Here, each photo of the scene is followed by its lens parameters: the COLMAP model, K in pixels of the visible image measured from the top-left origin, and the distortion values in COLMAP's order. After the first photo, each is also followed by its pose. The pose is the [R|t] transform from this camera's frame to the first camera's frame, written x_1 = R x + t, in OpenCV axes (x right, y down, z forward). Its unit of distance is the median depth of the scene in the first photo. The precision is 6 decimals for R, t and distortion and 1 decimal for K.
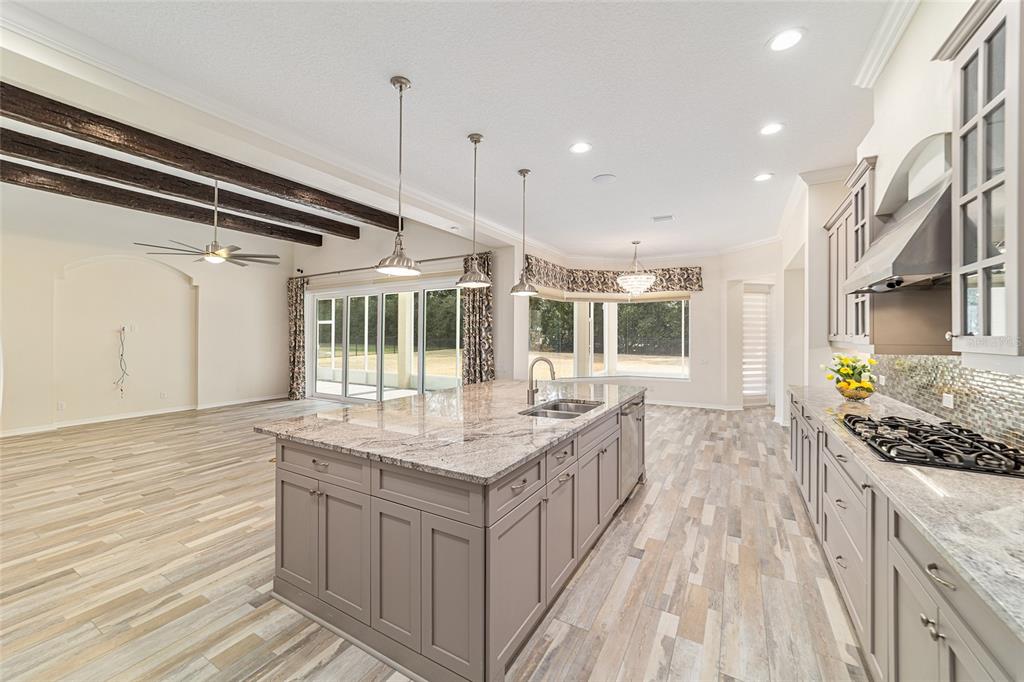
lens RADIAL K [[393.5, 0, 510.9], [0, 393.5, 338.5], [0, 0, 1]] dist [-0.020460, 0.008619]
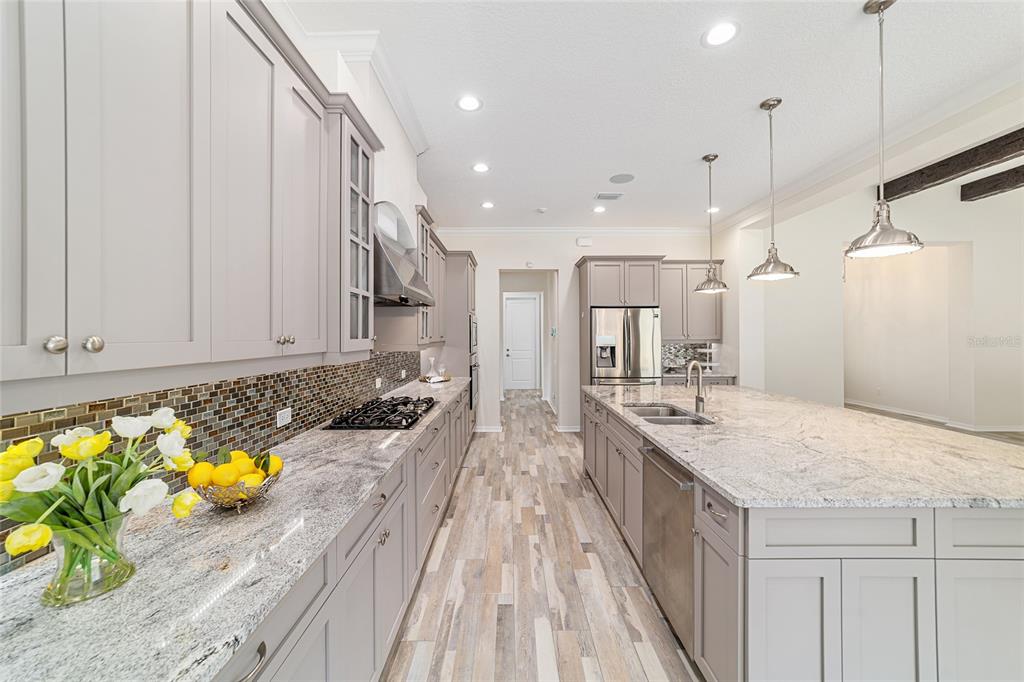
lens RADIAL K [[393.5, 0, 510.9], [0, 393.5, 338.5], [0, 0, 1]] dist [-0.020460, 0.008619]
pose [[-0.862692, 0.009465, -0.505641, 0.899276], [0.001177, 0.999860, 0.016707, -0.019166], [0.505728, 0.013818, -0.862582, 1.576162]]
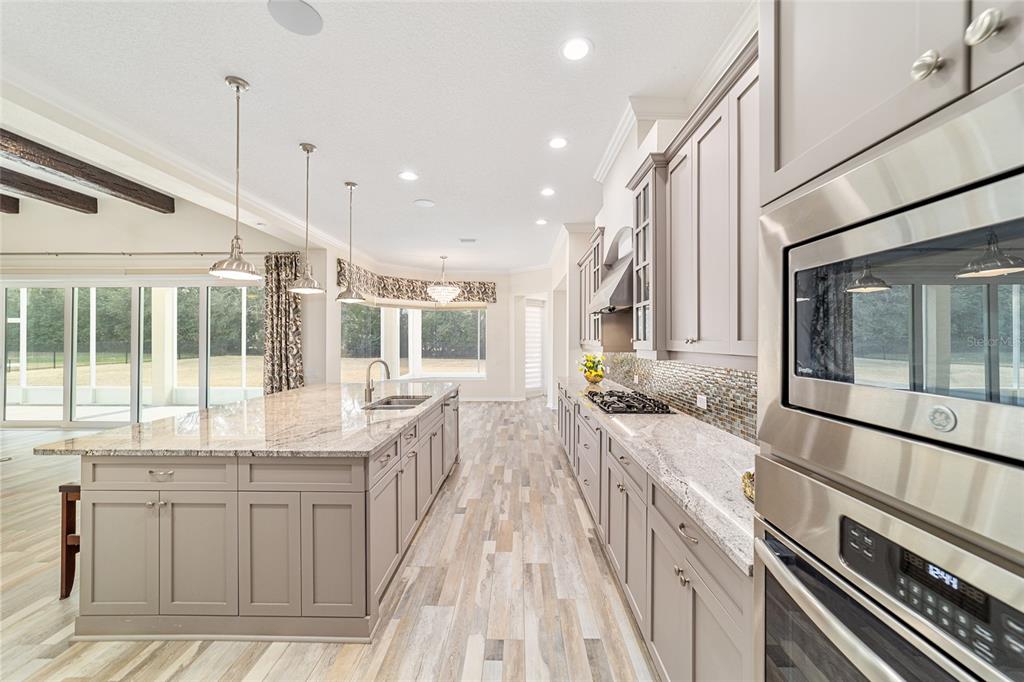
lens RADIAL K [[390.2, 0, 512.8], [0, 390.2, 349.0], [0, 0, 1]] dist [-0.019539, 0.008461]
pose [[0.871280, -0.008827, 0.490707, -0.132392], [0.001631, 0.999885, 0.015090, 0.001581], [-0.490784, -0.012347, 0.871194, -0.162362]]
